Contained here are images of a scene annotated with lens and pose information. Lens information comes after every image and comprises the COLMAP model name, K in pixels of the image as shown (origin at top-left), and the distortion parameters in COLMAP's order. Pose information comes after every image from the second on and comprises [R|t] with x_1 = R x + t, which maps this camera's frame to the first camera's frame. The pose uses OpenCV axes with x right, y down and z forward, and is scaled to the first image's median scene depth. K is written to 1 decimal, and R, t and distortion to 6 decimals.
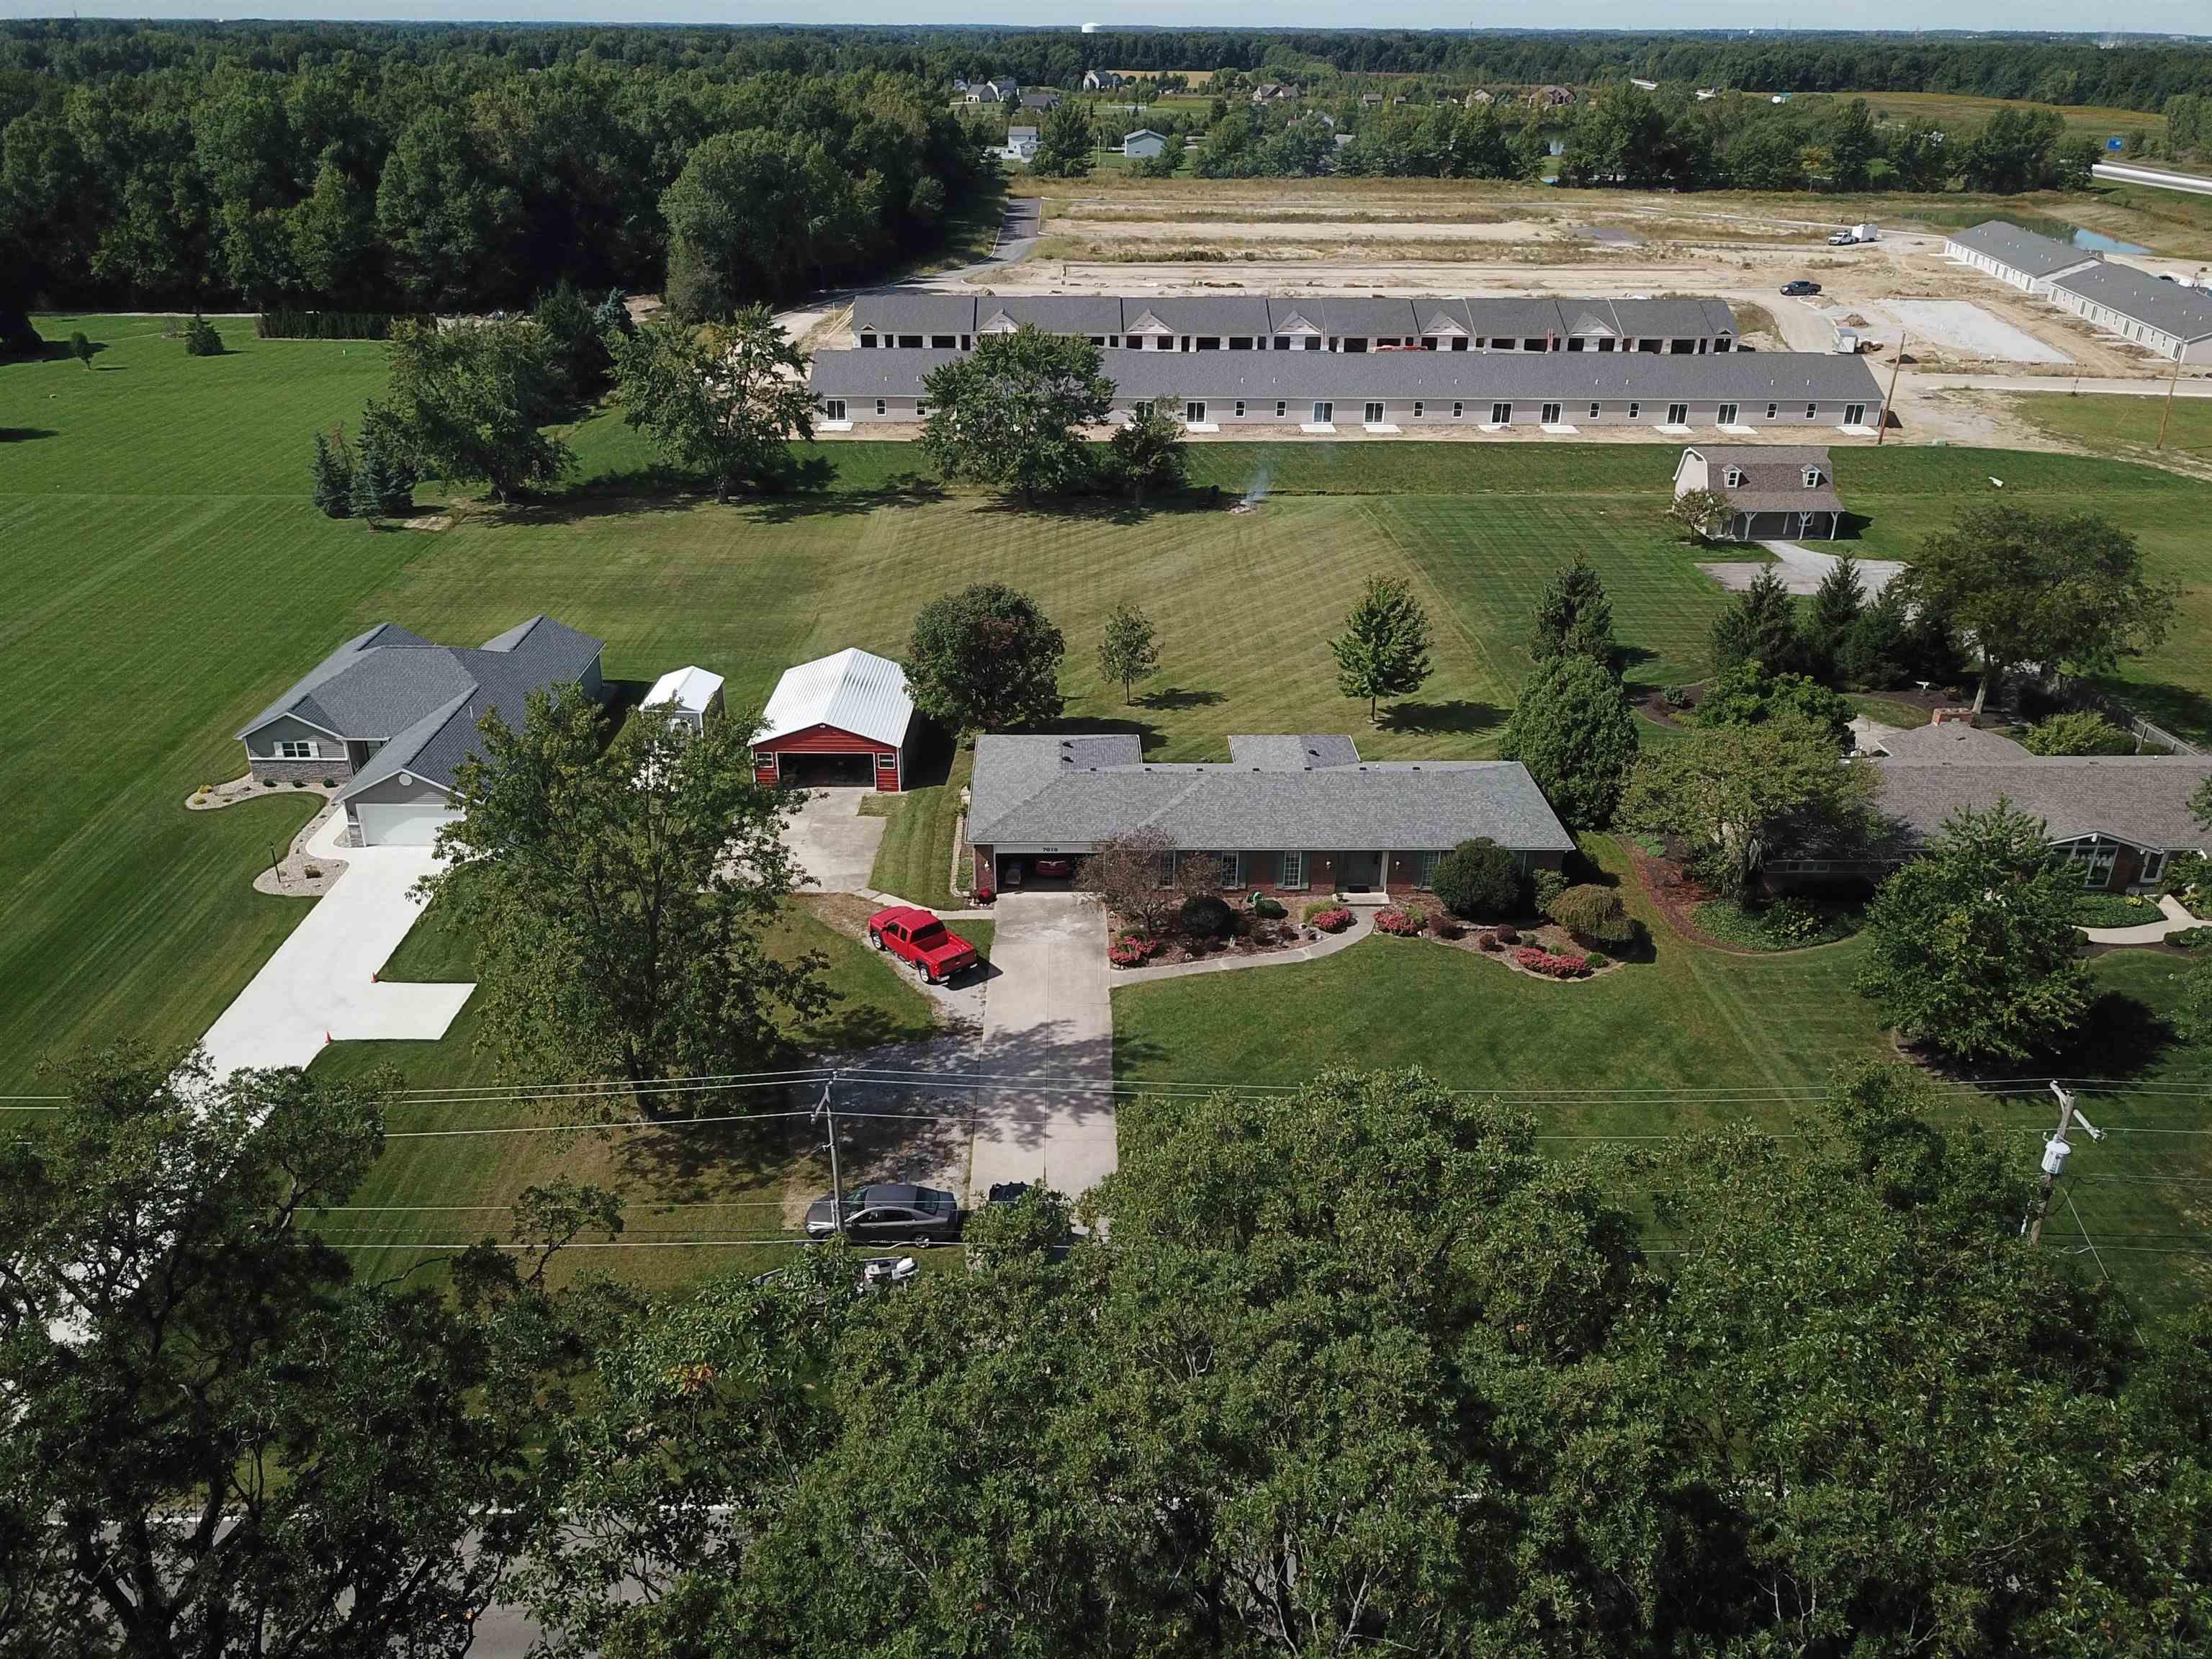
lens RADIAL K [[1809.4, 0, 1102.7], [0, 1809.4, 824.5], [0, 0, 1]] dist [0.017618, -0.042530]
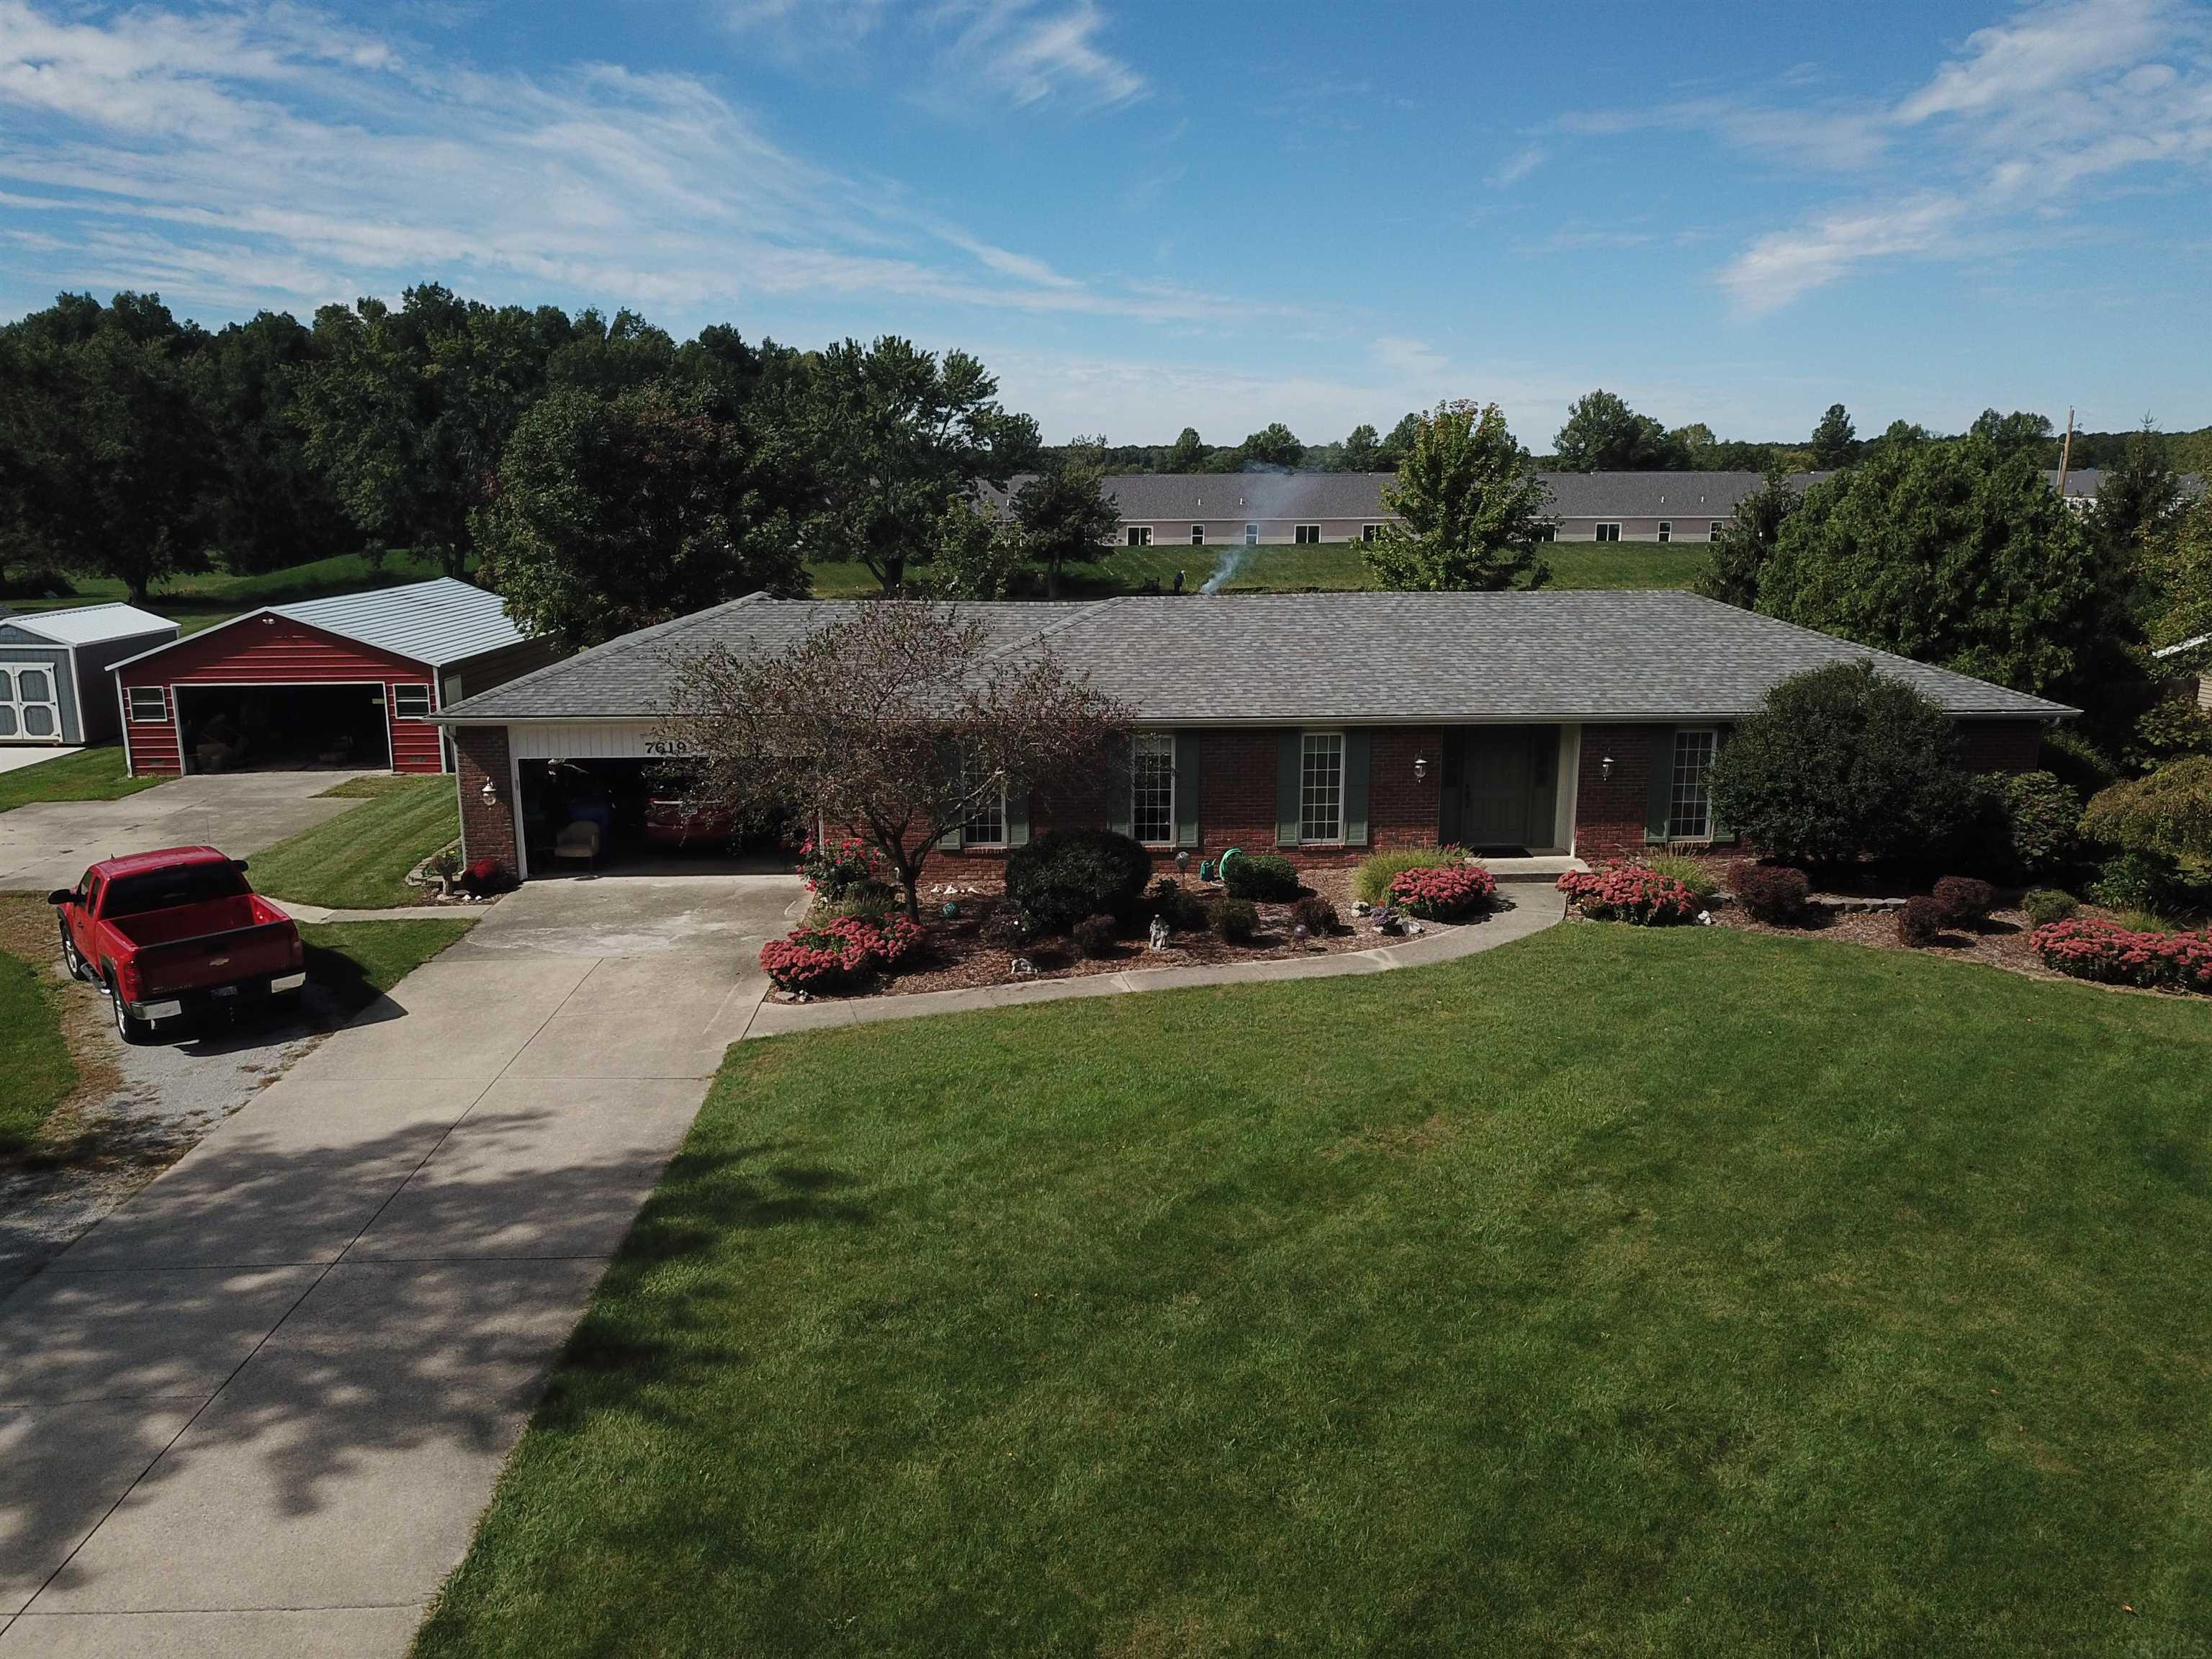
lens RADIAL K [[1809.4, 0, 1118.6], [0, 1809.4, 755.5], [0, 0, 1]] dist [0.017618, -0.042530]
pose [[0.999665, -0.011640, 0.023132, 0.057324], [0.017243, 0.965649, -0.259278, 0.117554], [-0.019320, 0.259590, 0.965526, 0.666302]]
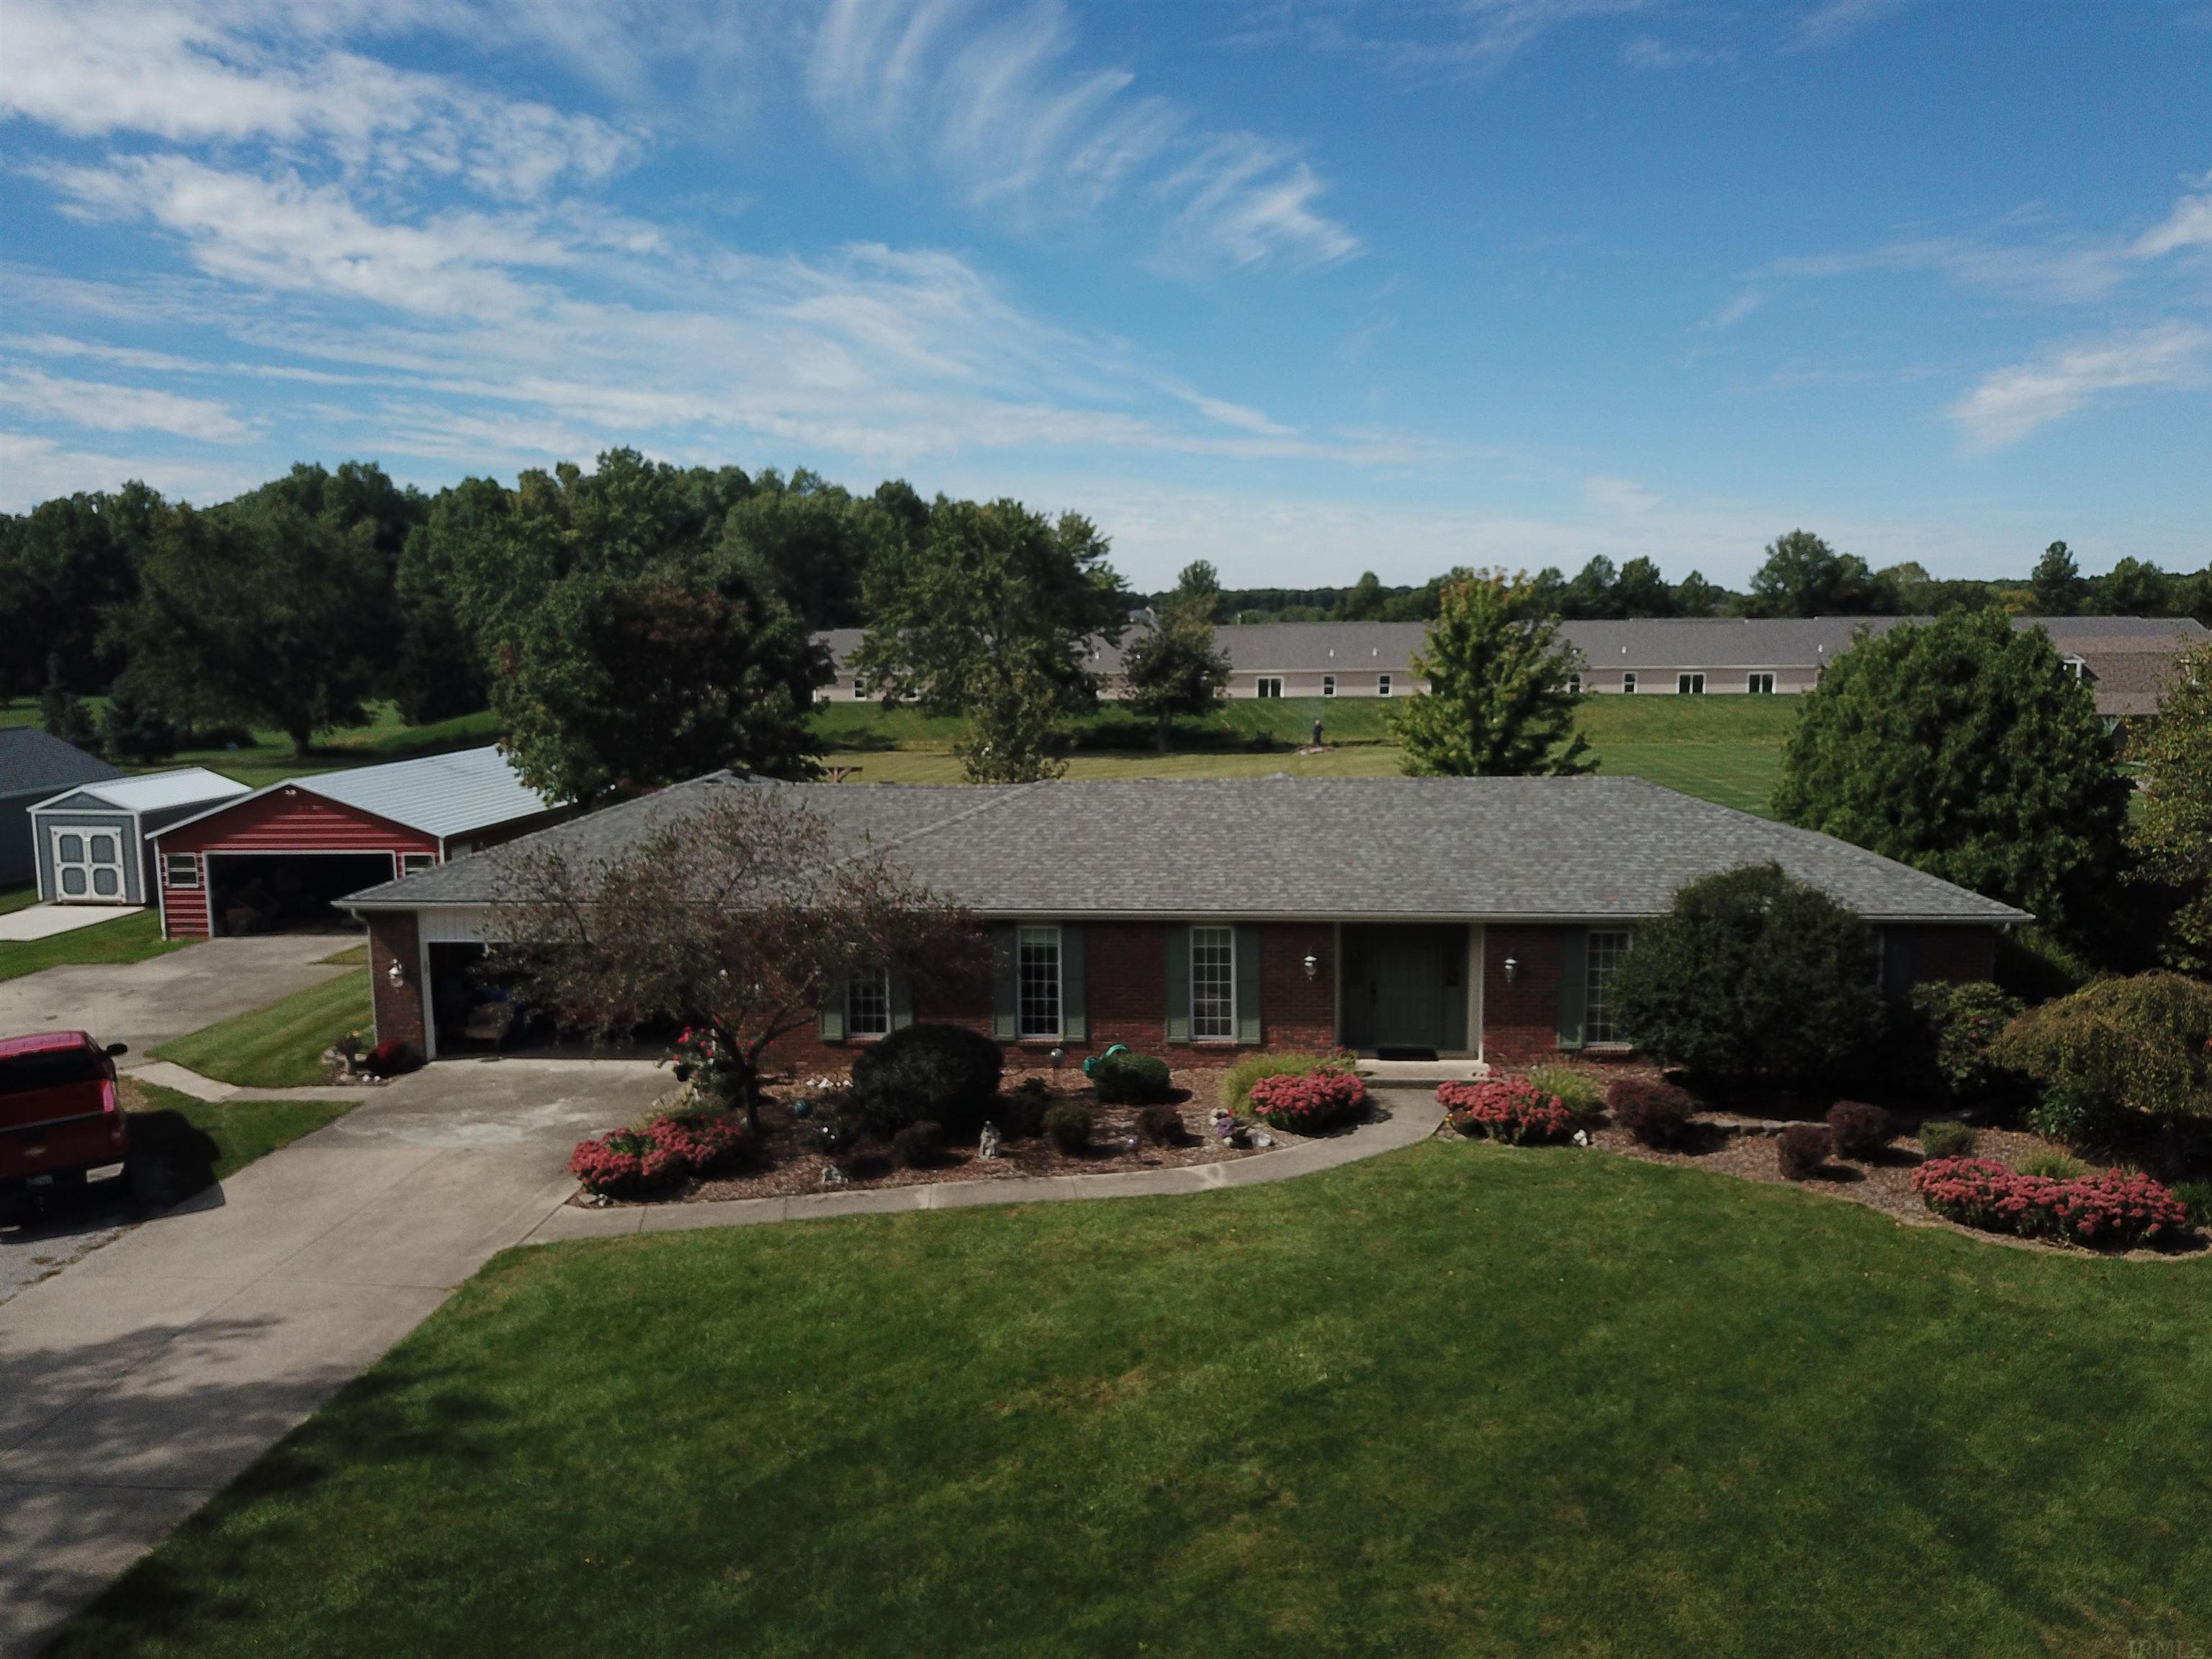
lens RADIAL K [[1809.4, 0, 1103.9], [0, 1809.4, 742.1], [0, 0, 1]] dist [0.017618, -0.042530]
pose [[0.995215, -0.006913, -0.097466, 0.123254], [-0.026681, 0.940360, -0.339134, 0.105591], [0.093998, 0.340112, 0.935675, 0.669962]]
